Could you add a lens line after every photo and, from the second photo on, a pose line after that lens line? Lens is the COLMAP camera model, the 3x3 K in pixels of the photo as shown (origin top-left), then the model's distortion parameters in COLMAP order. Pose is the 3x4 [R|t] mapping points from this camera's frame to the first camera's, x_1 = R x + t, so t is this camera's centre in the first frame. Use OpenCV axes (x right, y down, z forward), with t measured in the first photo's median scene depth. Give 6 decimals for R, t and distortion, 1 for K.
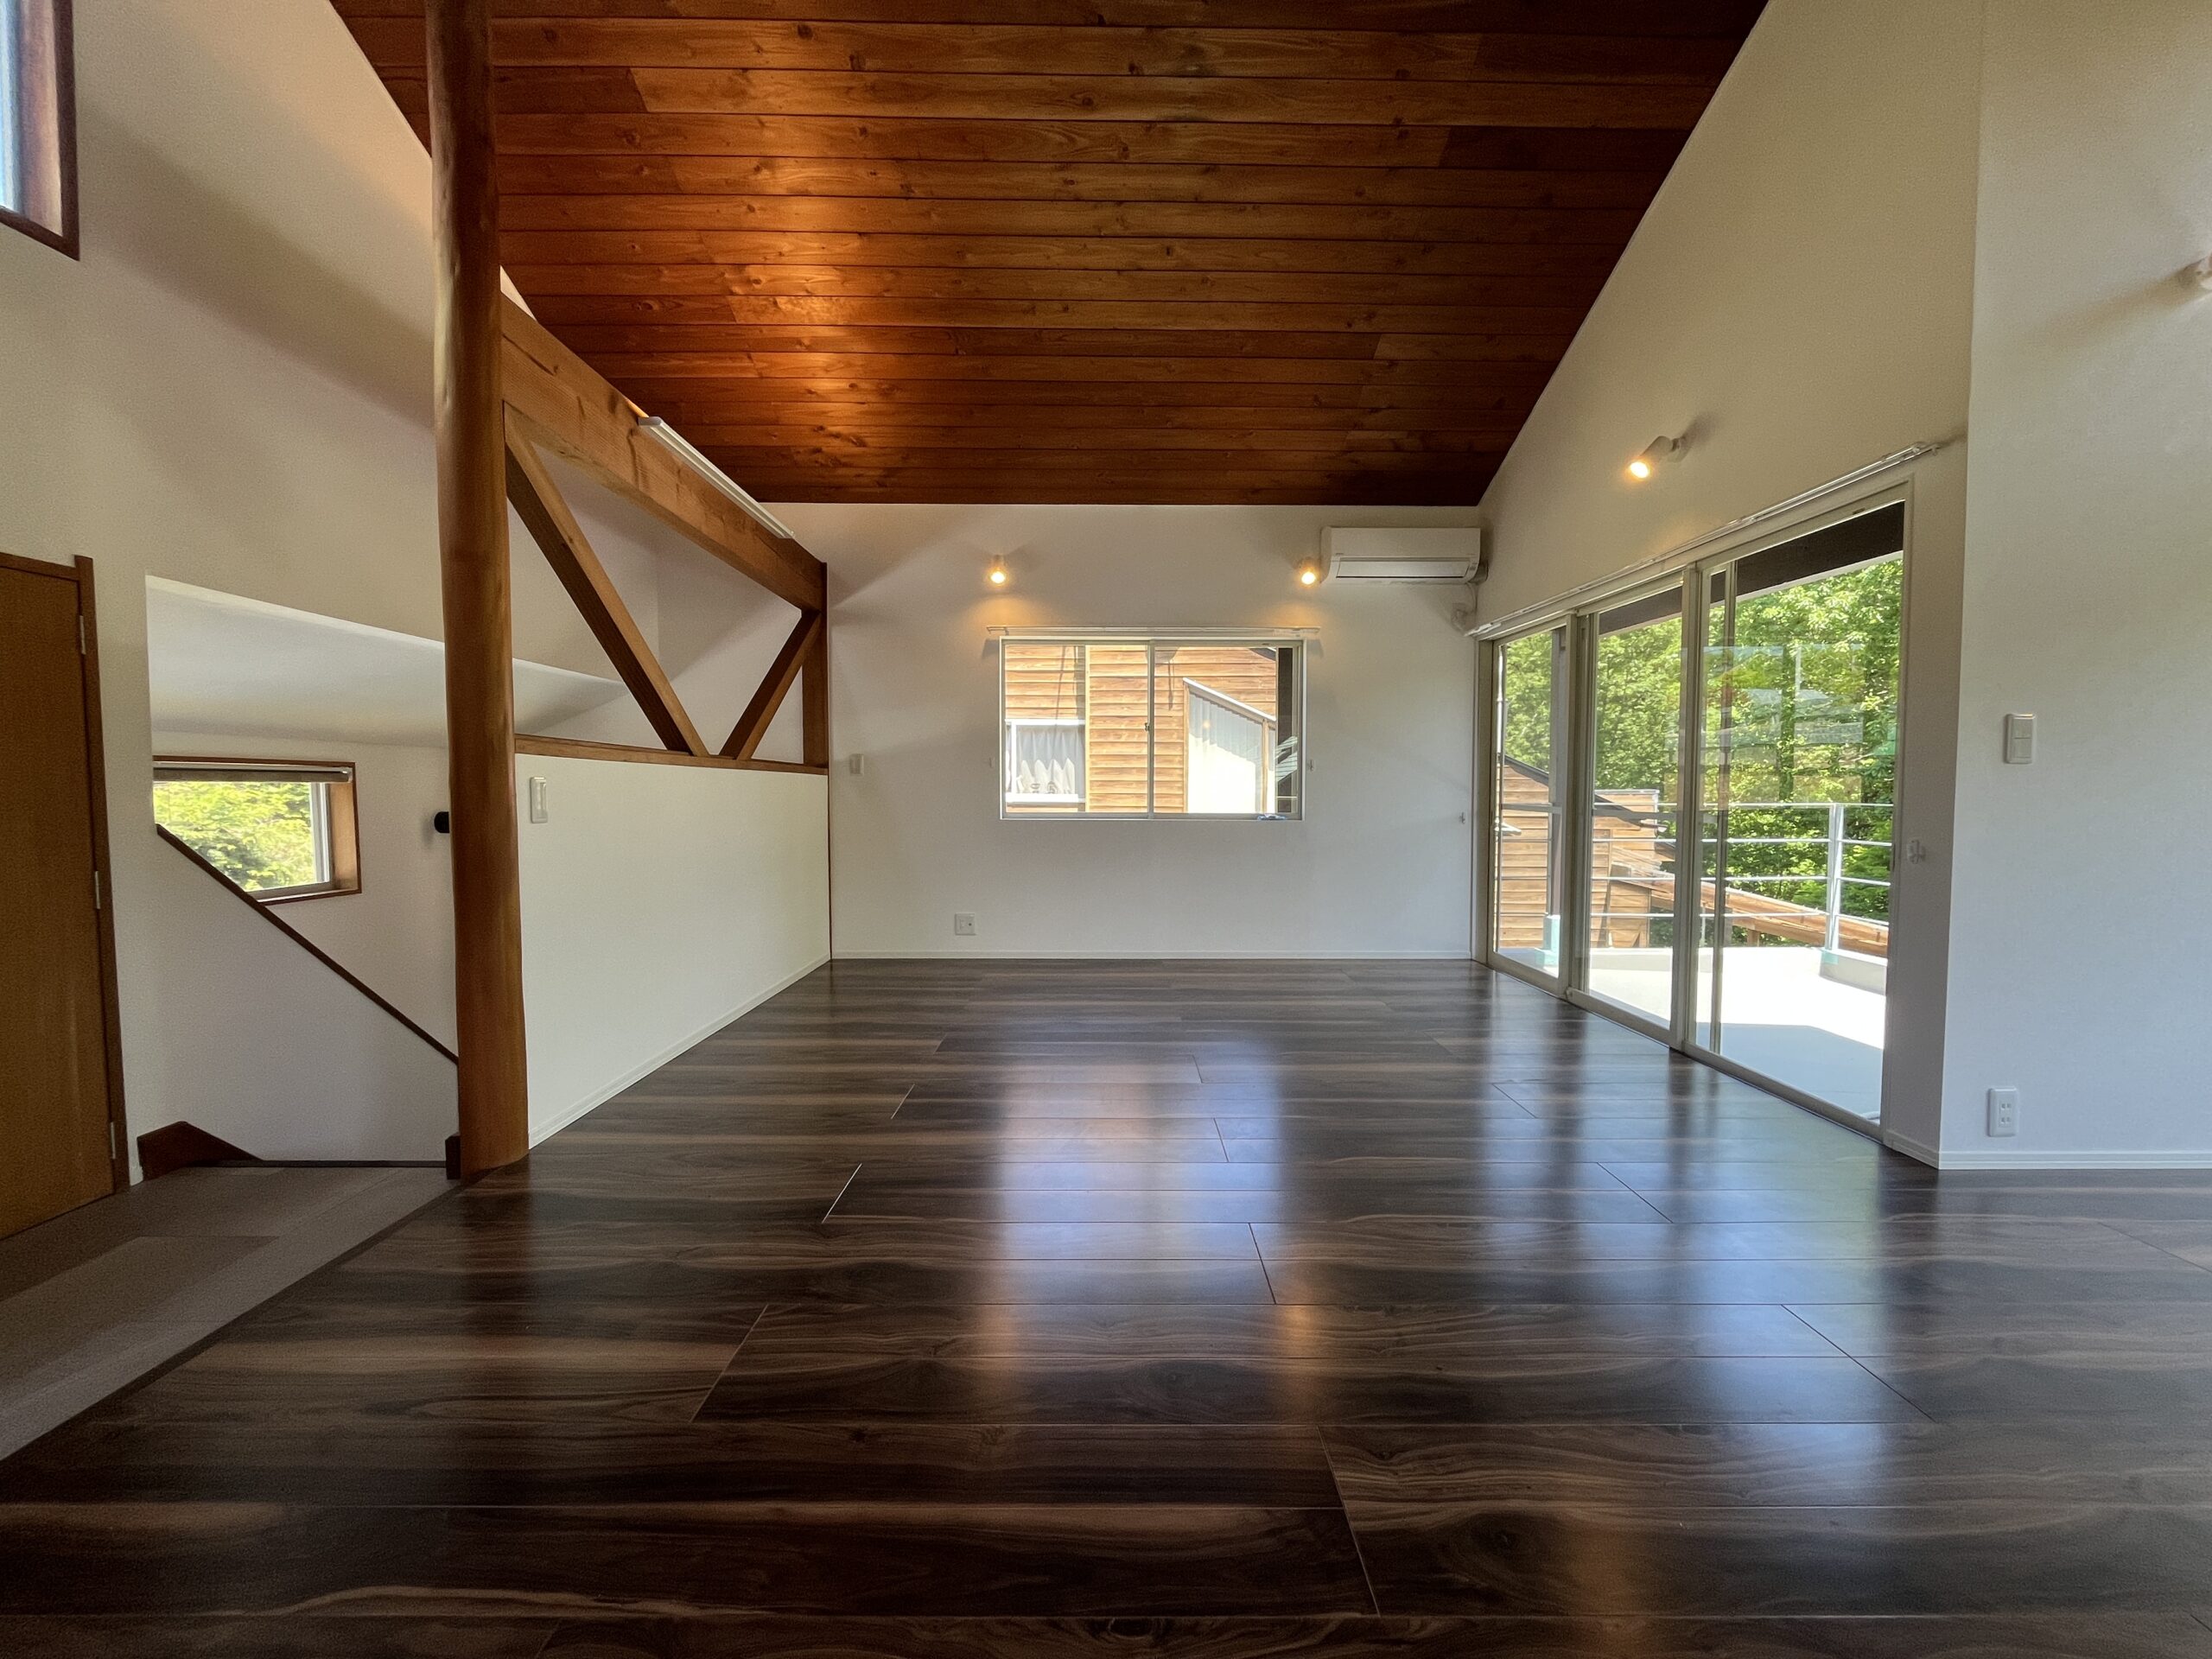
lens RADIAL K [[893.3, 0, 1107.7], [0, 893.3, 834.5], [0, 0, 1]] dist [-0.003498, 0.000760]
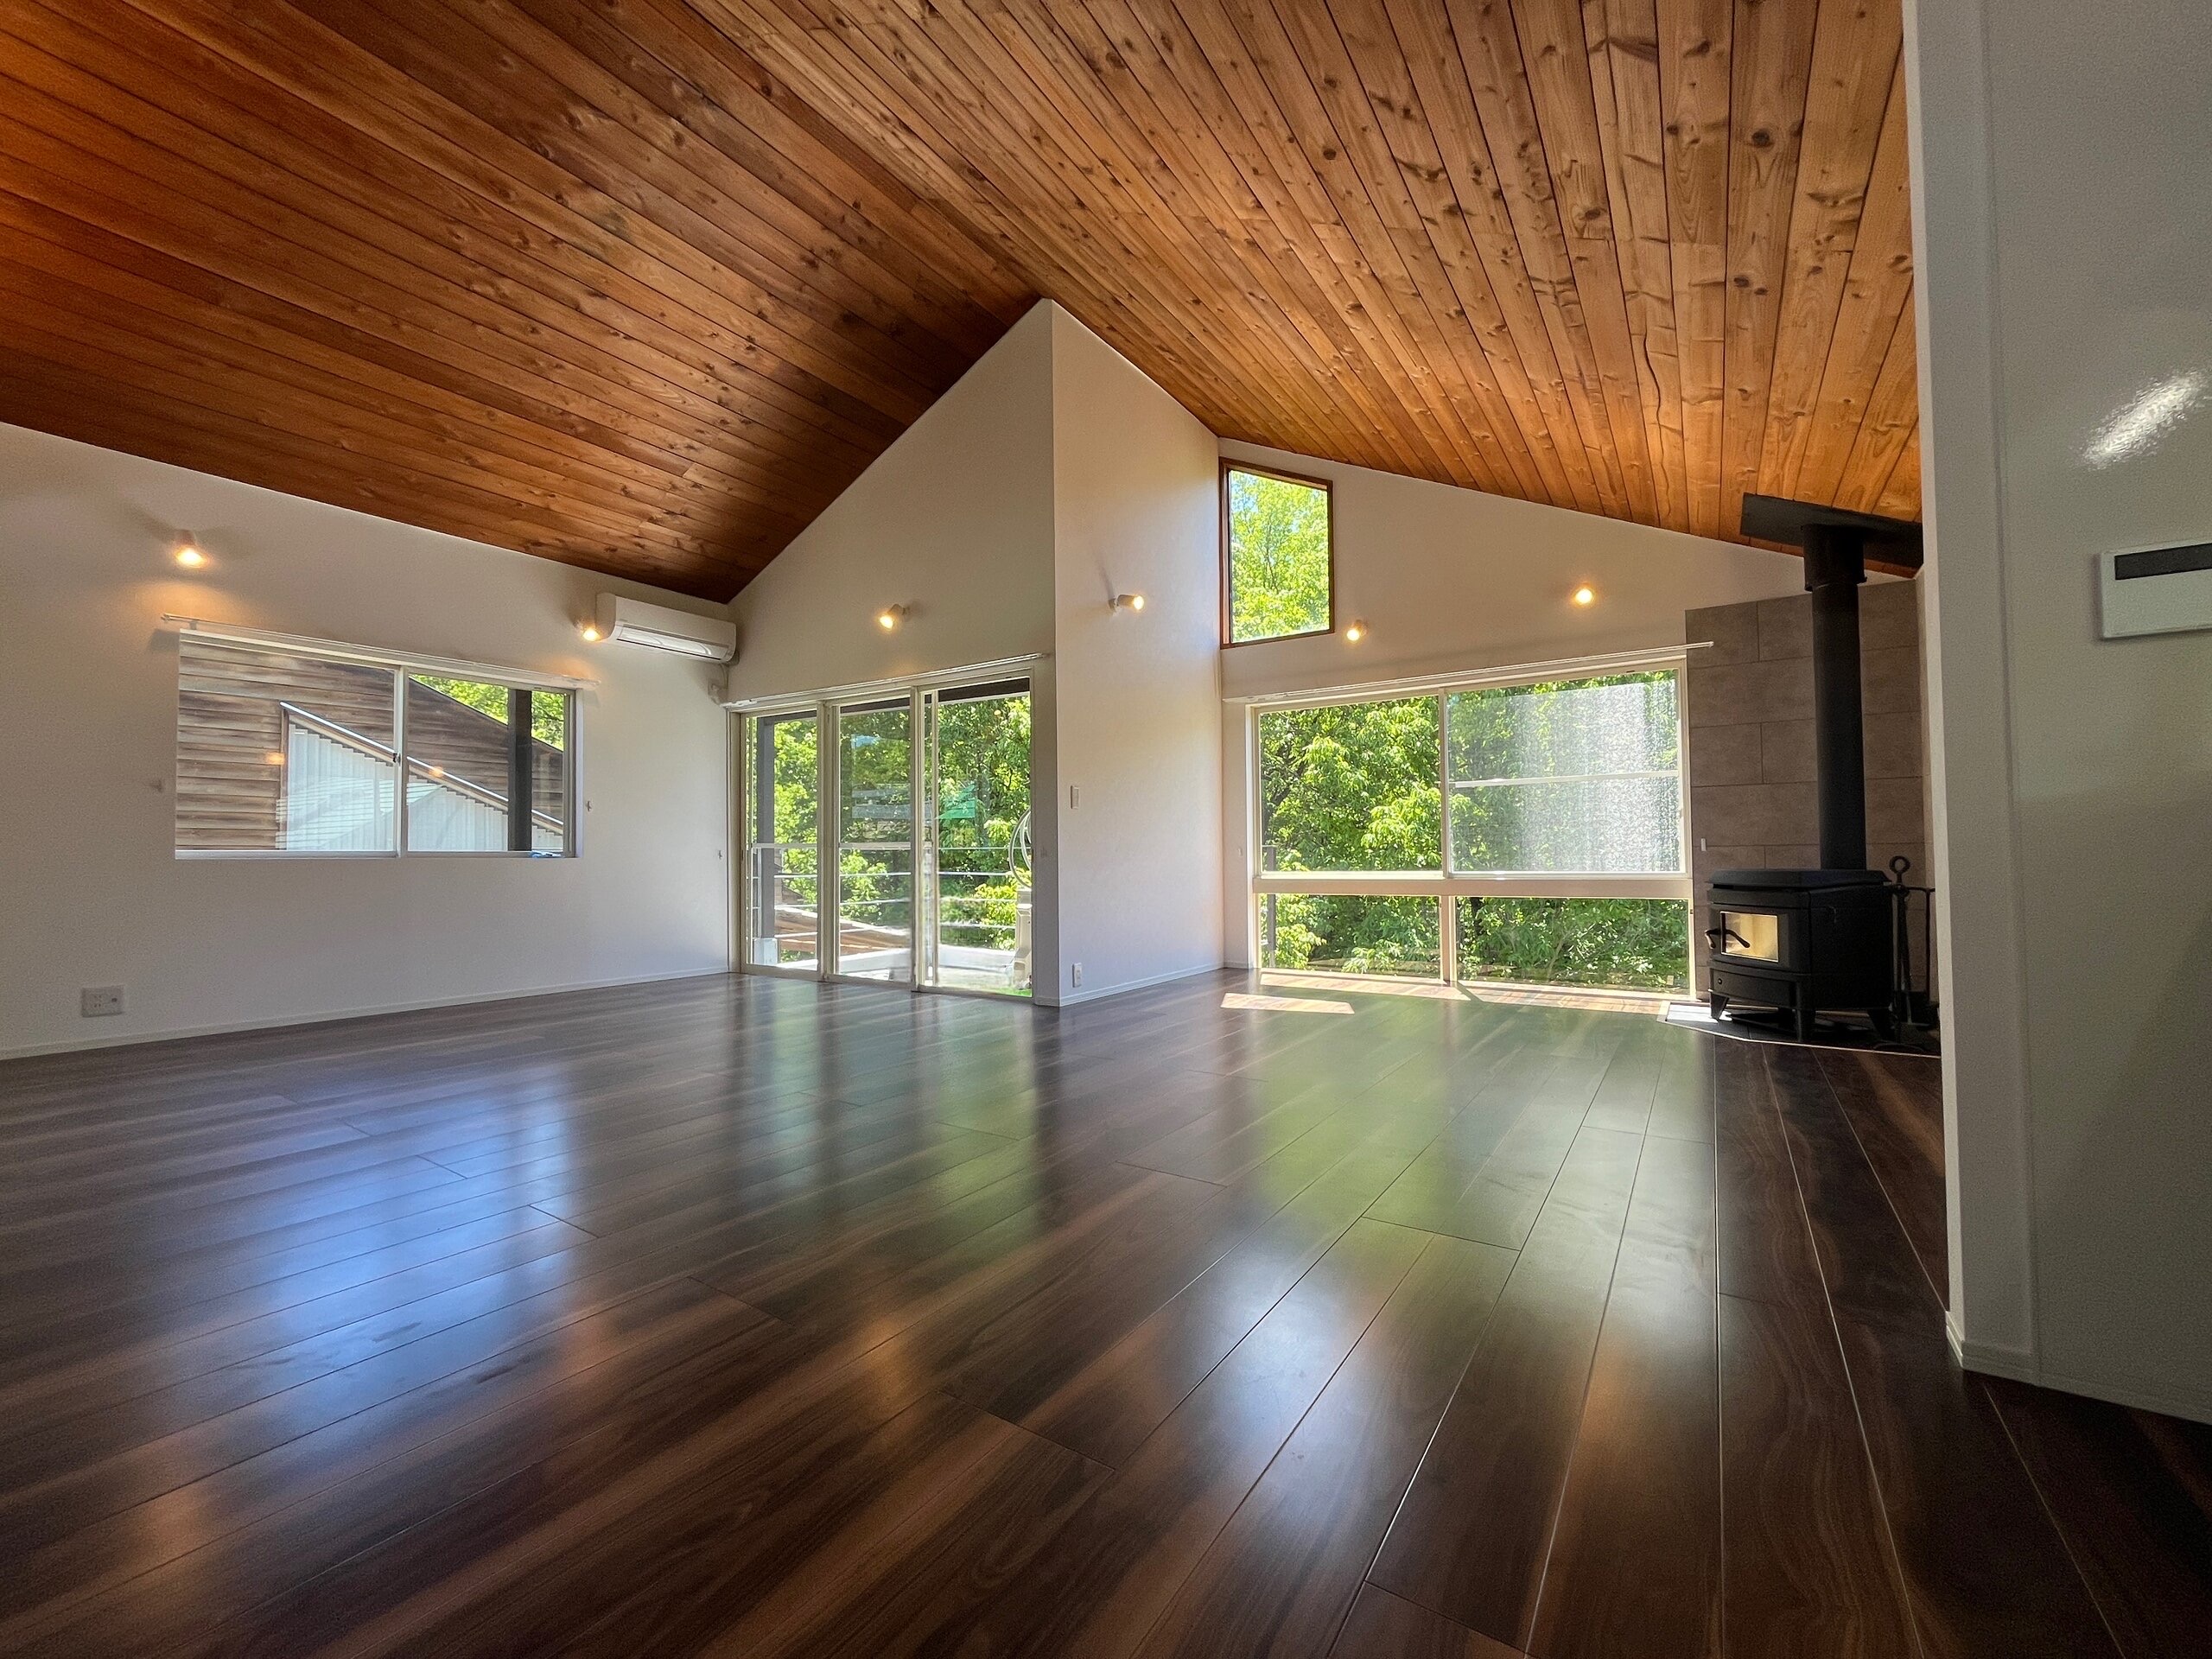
lens RADIAL K [[893.3, 0, 1103.1], [0, 893.3, 833.6], [0, 0, 1]] dist [-0.003498, 0.000760]
pose [[0.568182, 0.016313, 0.822742, -0.361547], [0.048727, 0.997382, -0.053426, 0.050355], [-0.821459, 0.070445, 0.565899, -0.134279]]
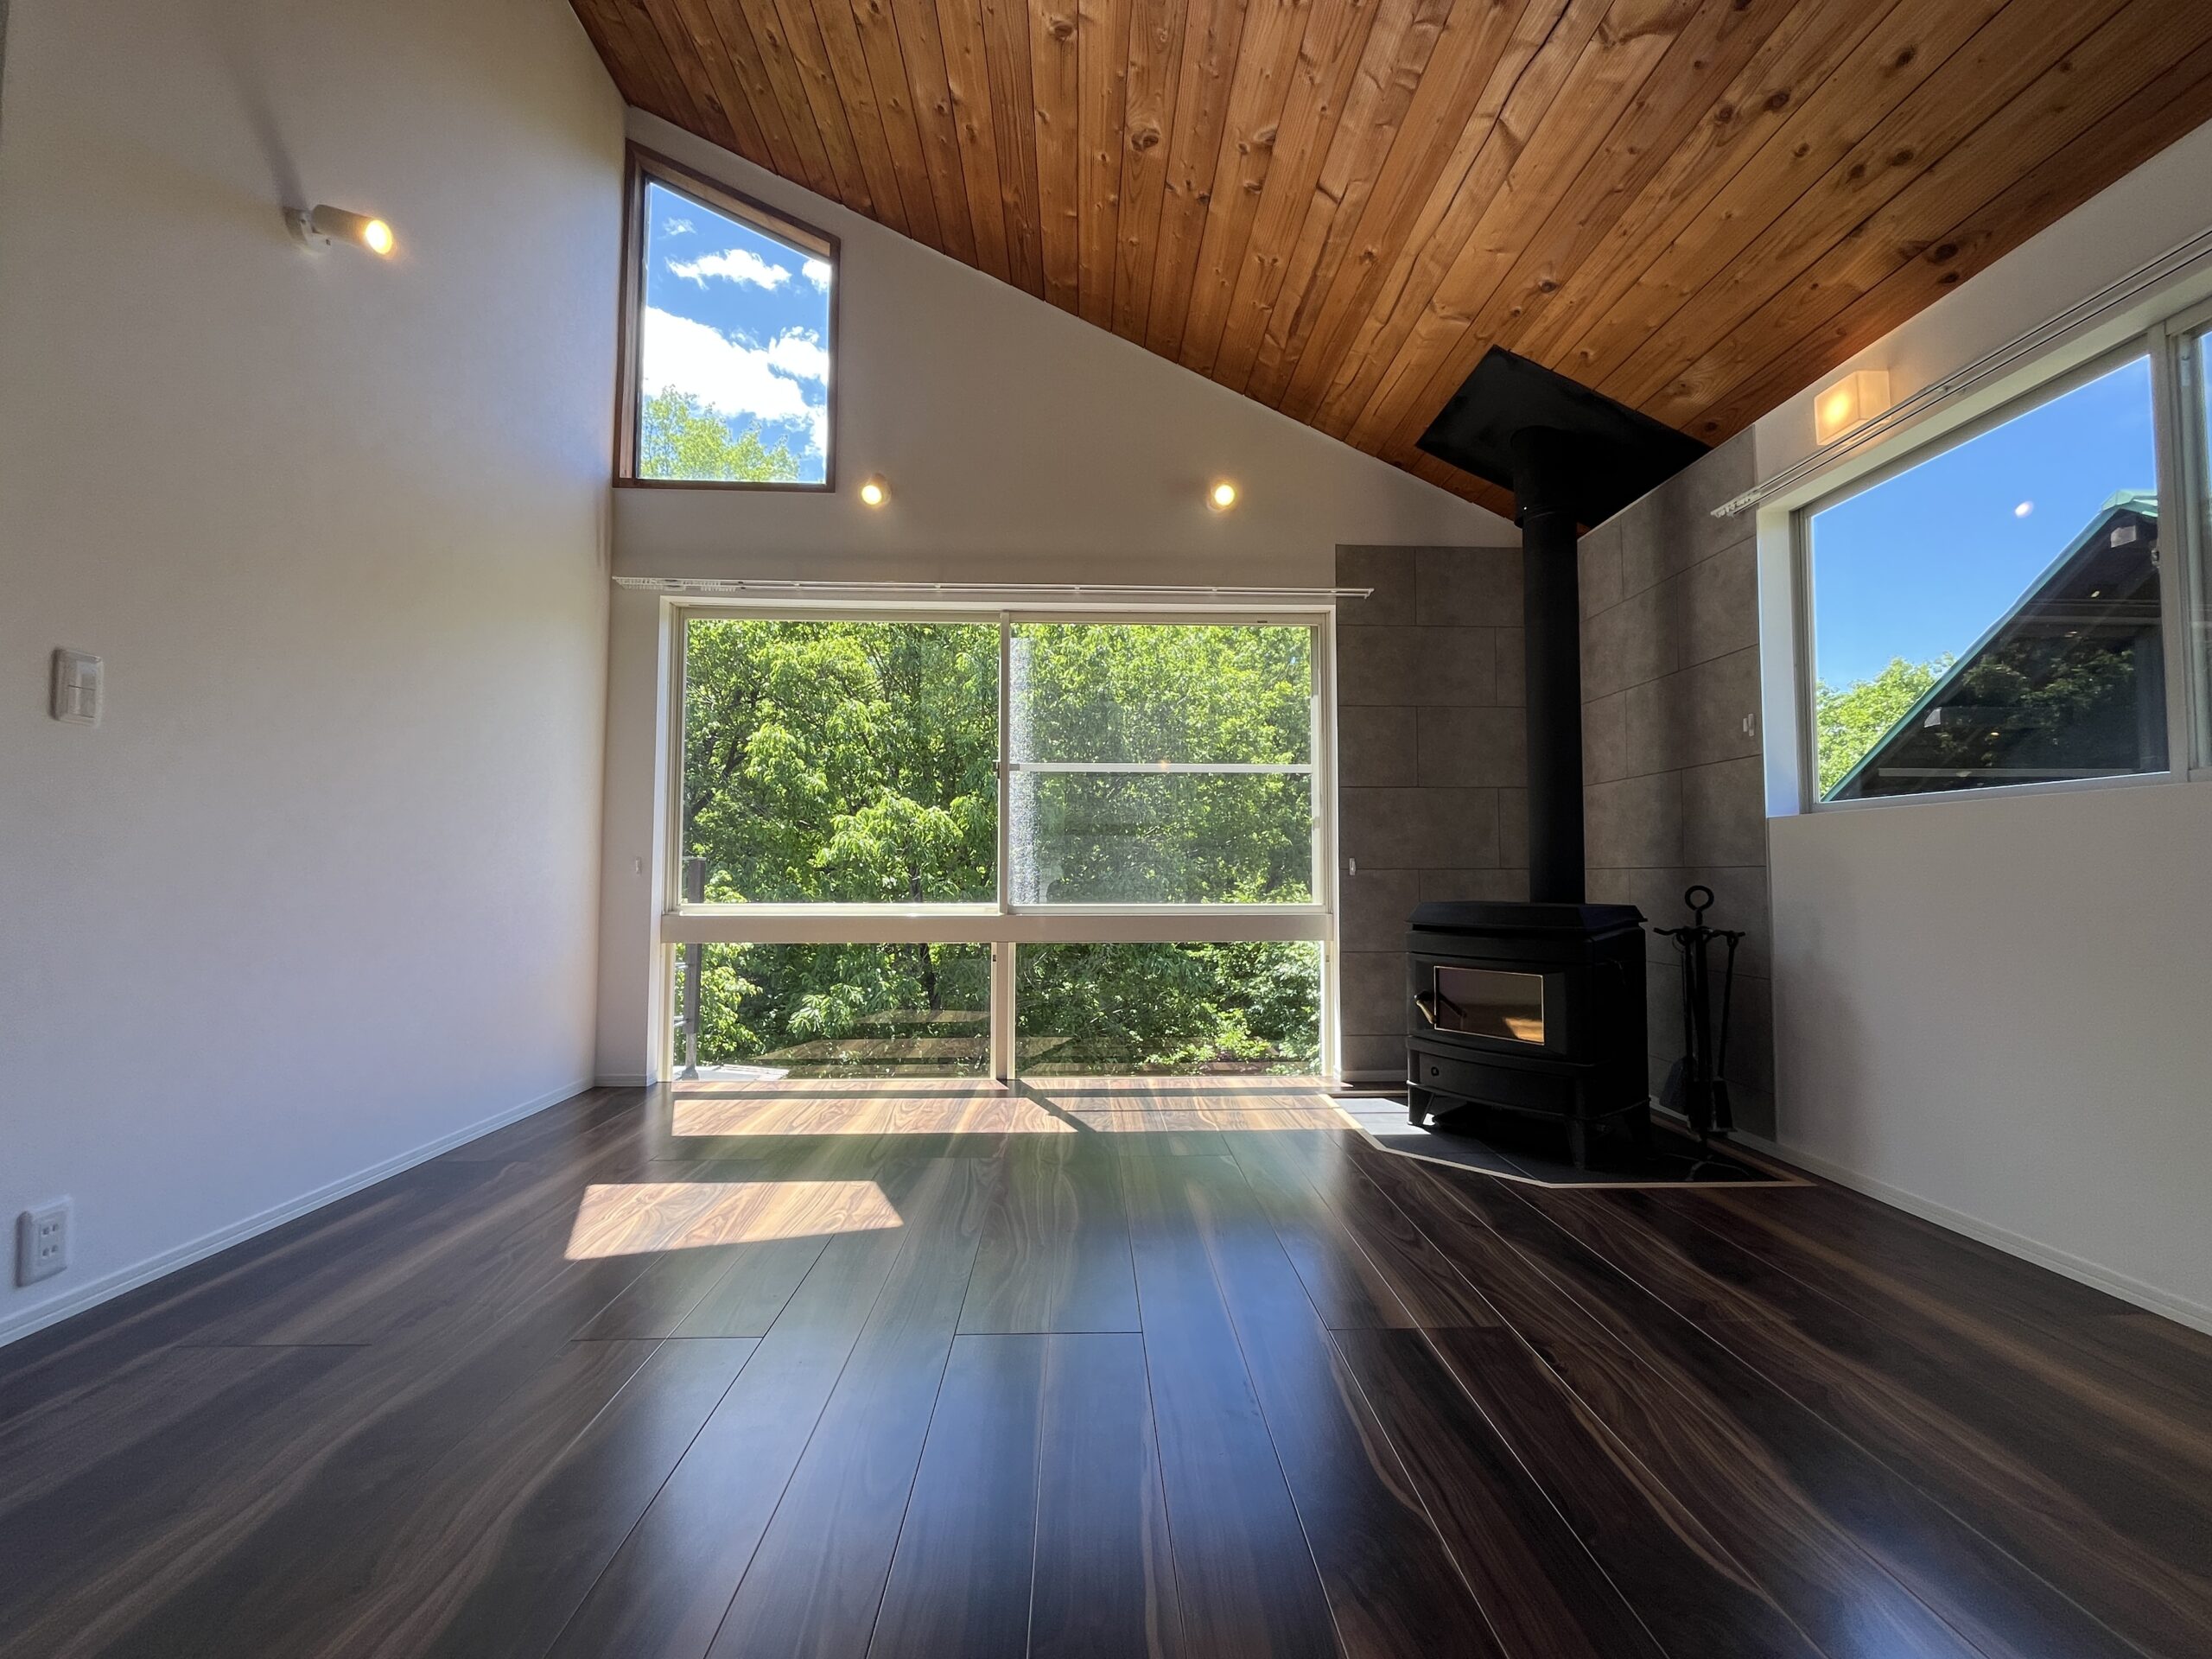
lens RADIAL K [[893.3, 0, 1115.2], [0, 893.3, 834.2], [0, 0, 1]] dist [-0.003498, 0.000760]
pose [[-0.031159, 0.048927, 0.998316, 0.159476], [0.045810, 0.997822, -0.047473, 0.040703], [-0.998464, 0.044253, -0.033332, 0.111406]]
